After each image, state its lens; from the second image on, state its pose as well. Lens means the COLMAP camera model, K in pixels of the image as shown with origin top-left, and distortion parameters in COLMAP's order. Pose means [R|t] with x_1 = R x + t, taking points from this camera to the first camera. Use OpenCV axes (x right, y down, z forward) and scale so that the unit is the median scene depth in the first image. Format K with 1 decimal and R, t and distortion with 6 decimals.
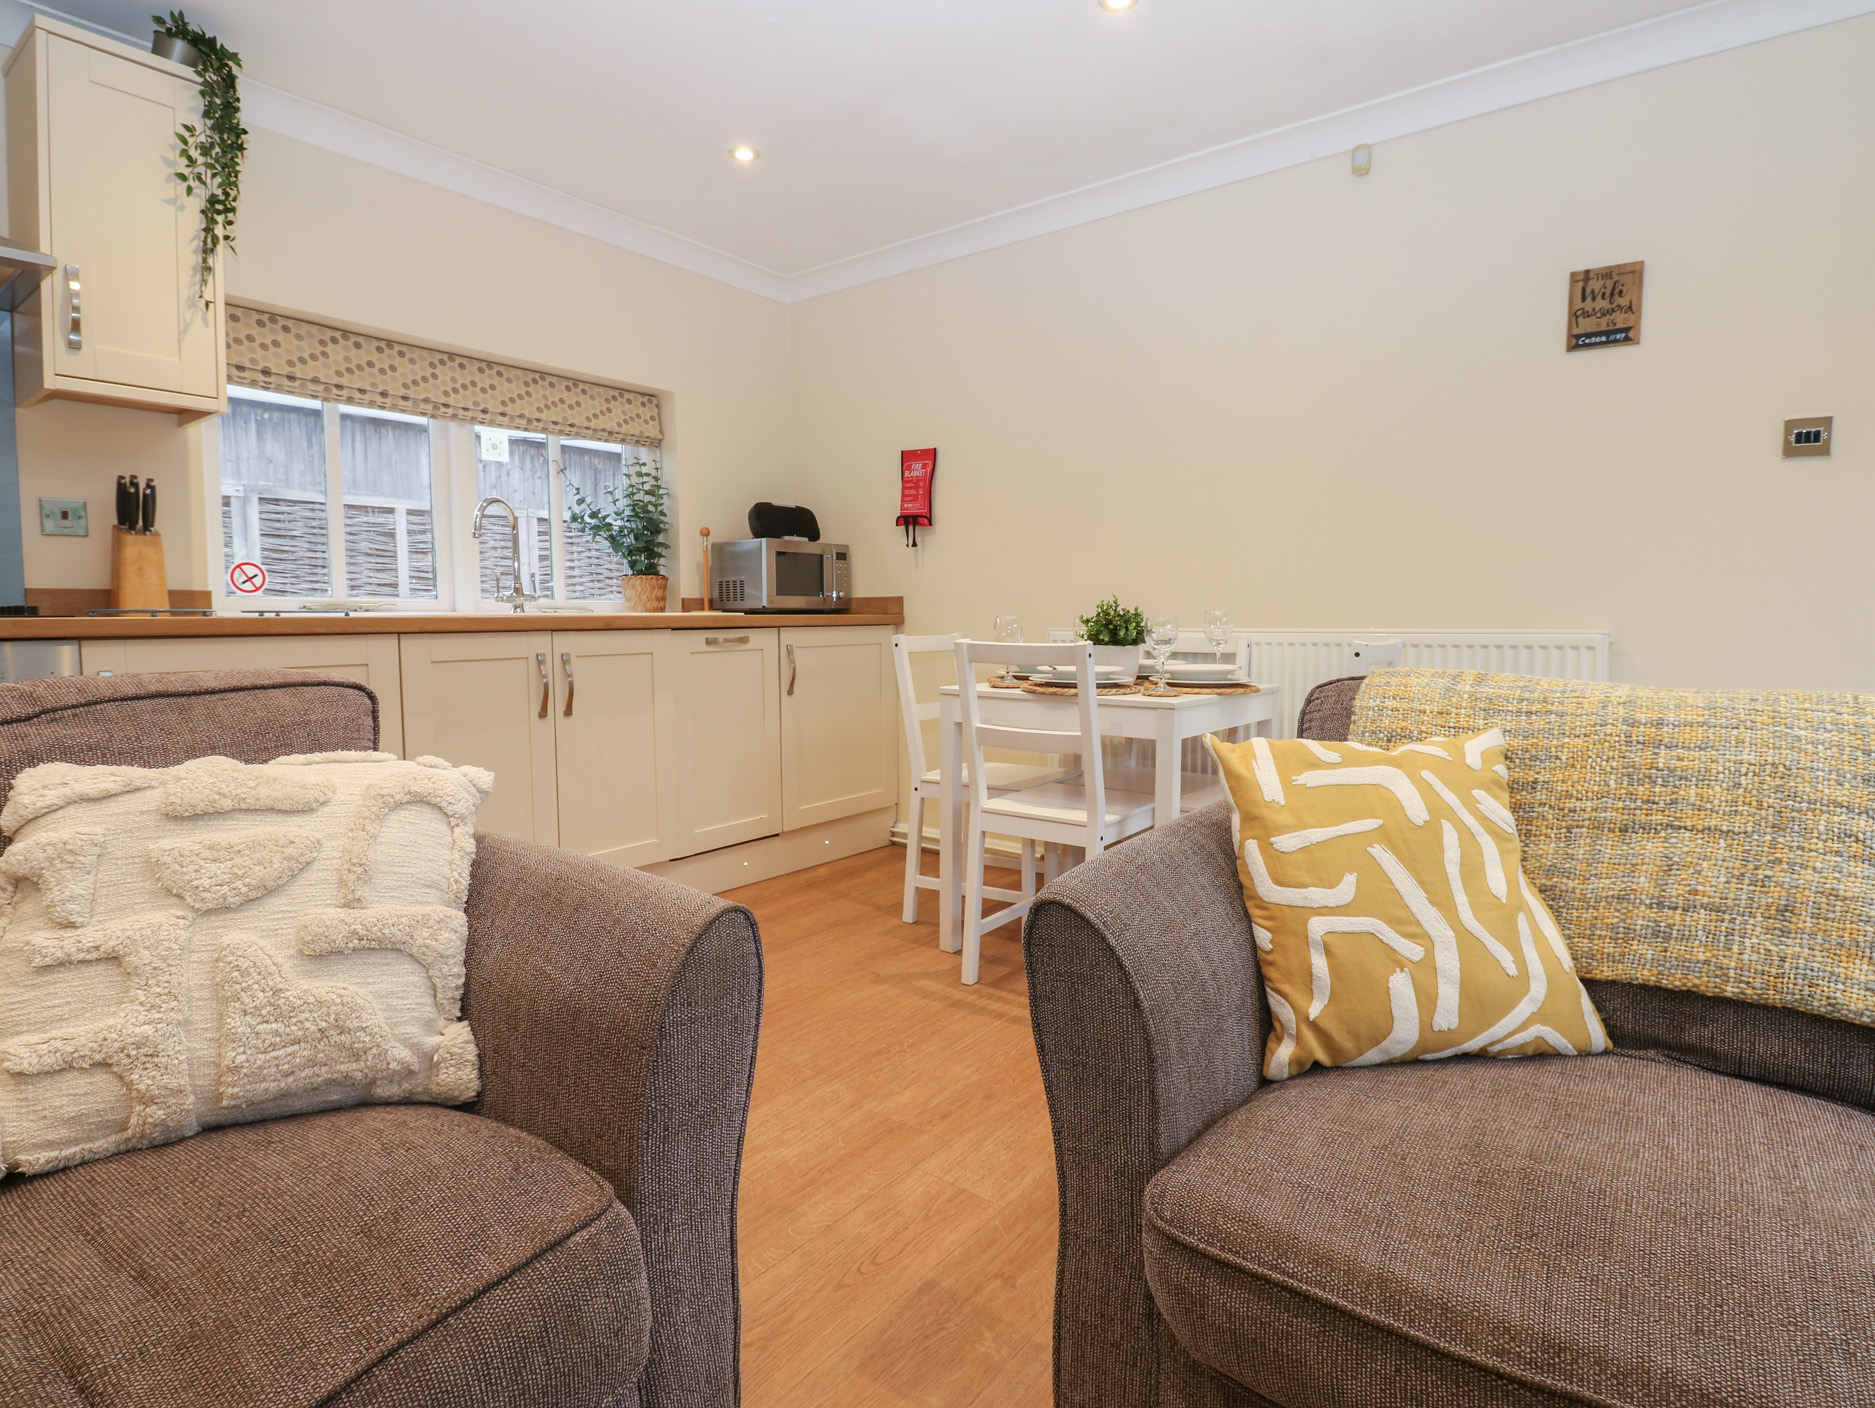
lens RADIAL K [[972.5, 0, 949.9], [0, 972.5, 679.4], [0, 0, 1]] dist [-0.002781, -0.014192]
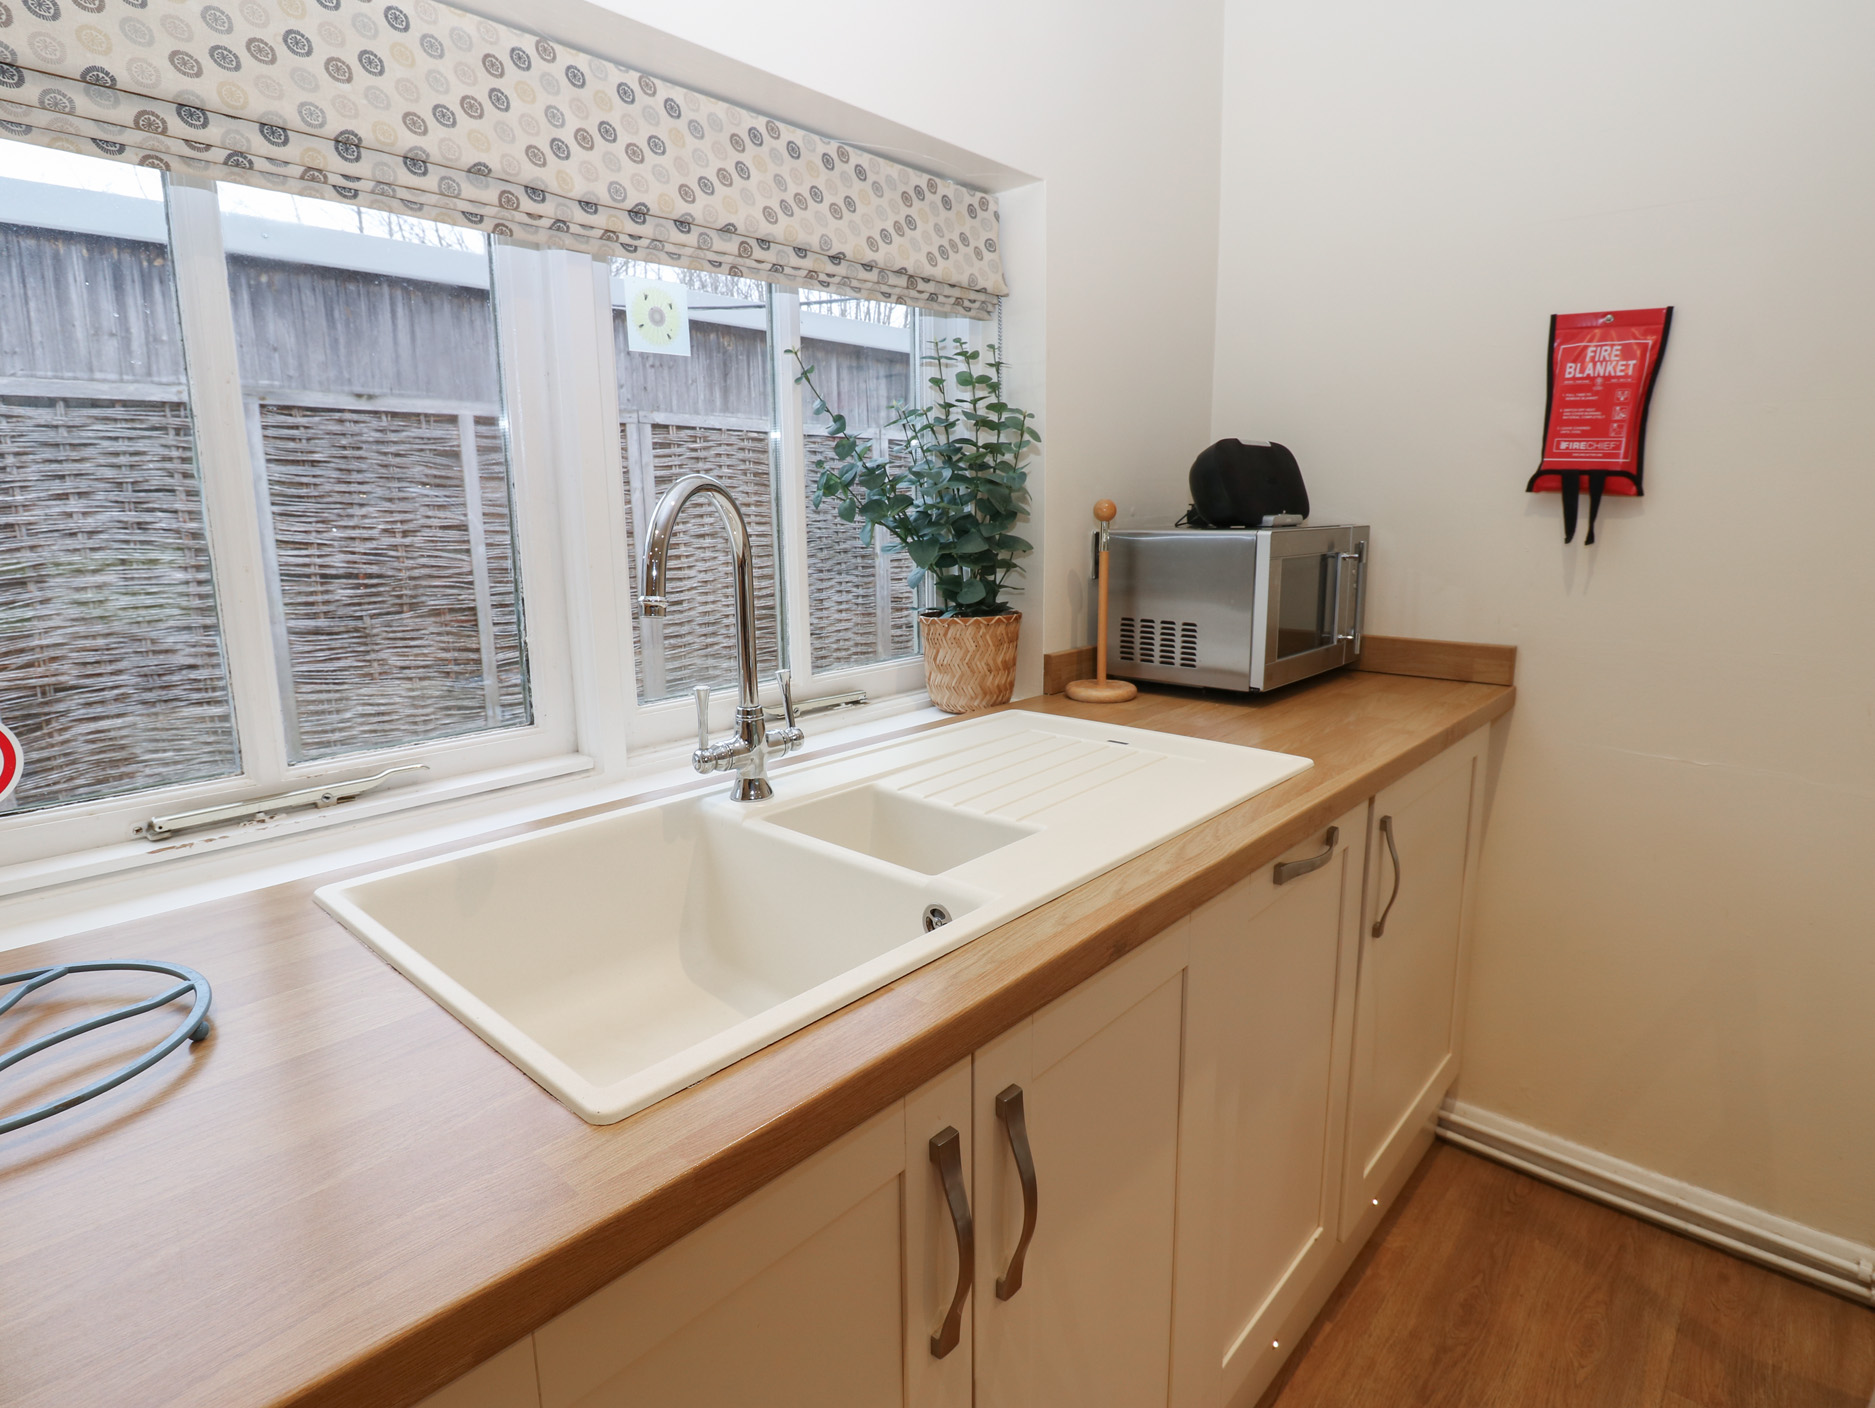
lens RADIAL K [[985.7, 0, 941.3], [0, 985.7, 678.9], [0, 0, 1]] dist [0.001852, -0.014190]
pose [[0.996319, 0.014785, -0.084438, -0.289785], [-0.004831, 0.993133, 0.116893, -0.128762], [0.085587, -0.116055, 0.989548, 0.544551]]
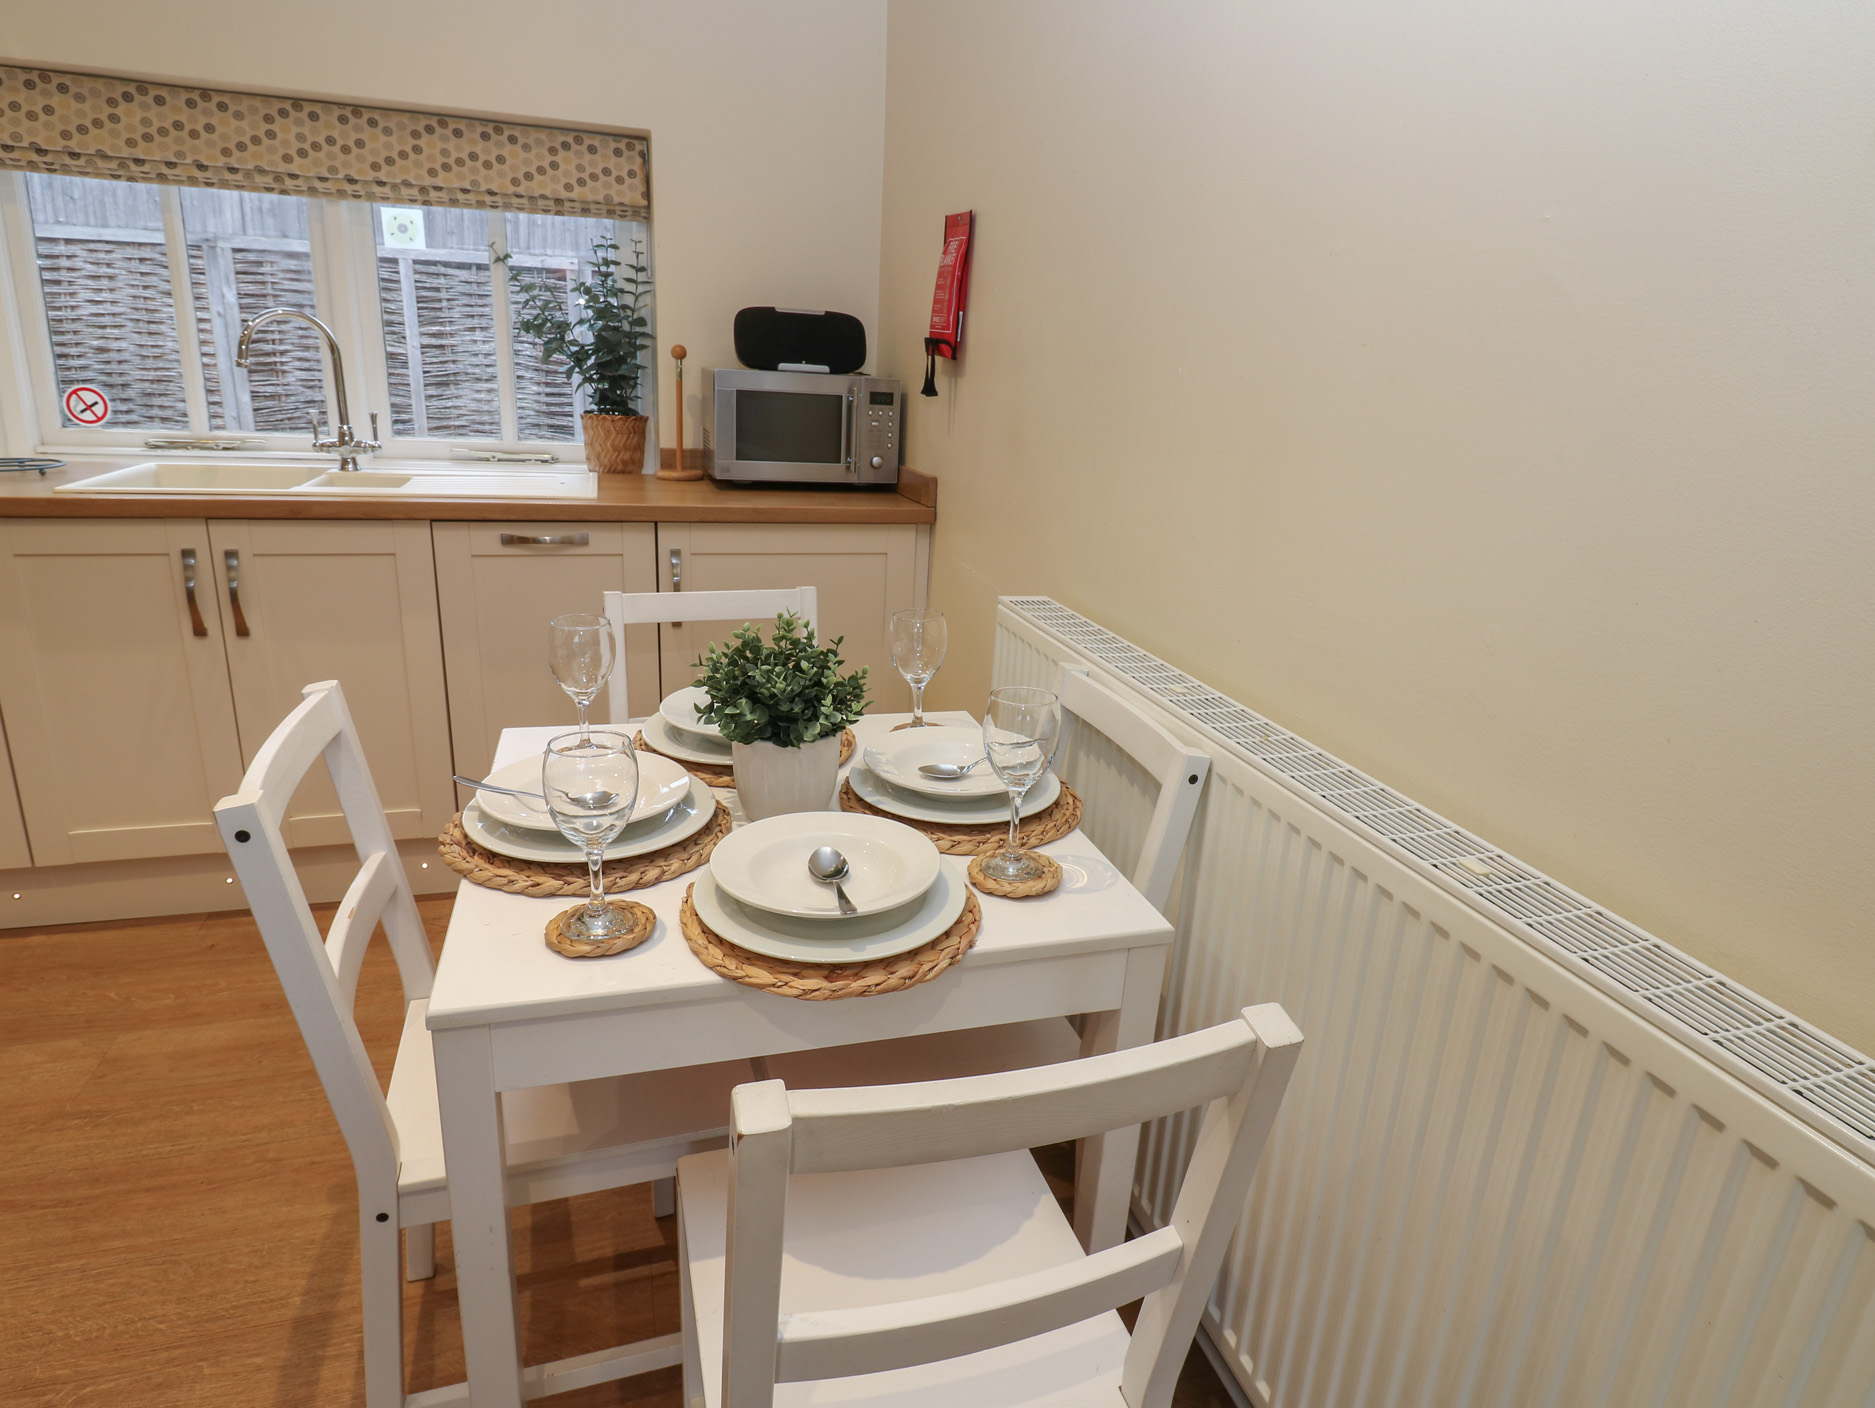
lens RADIAL K [[1046.7, 0, 954.6], [0, 1046.7, 674.2], [0, 0, 1]] dist [0.003592, -0.014763]
pose [[0.816545, 0.211273, -0.537231, 0.343619], [-0.097206, 0.967655, 0.232799, -0.124293], [0.569038, -0.137869, 0.810671, 0.494136]]
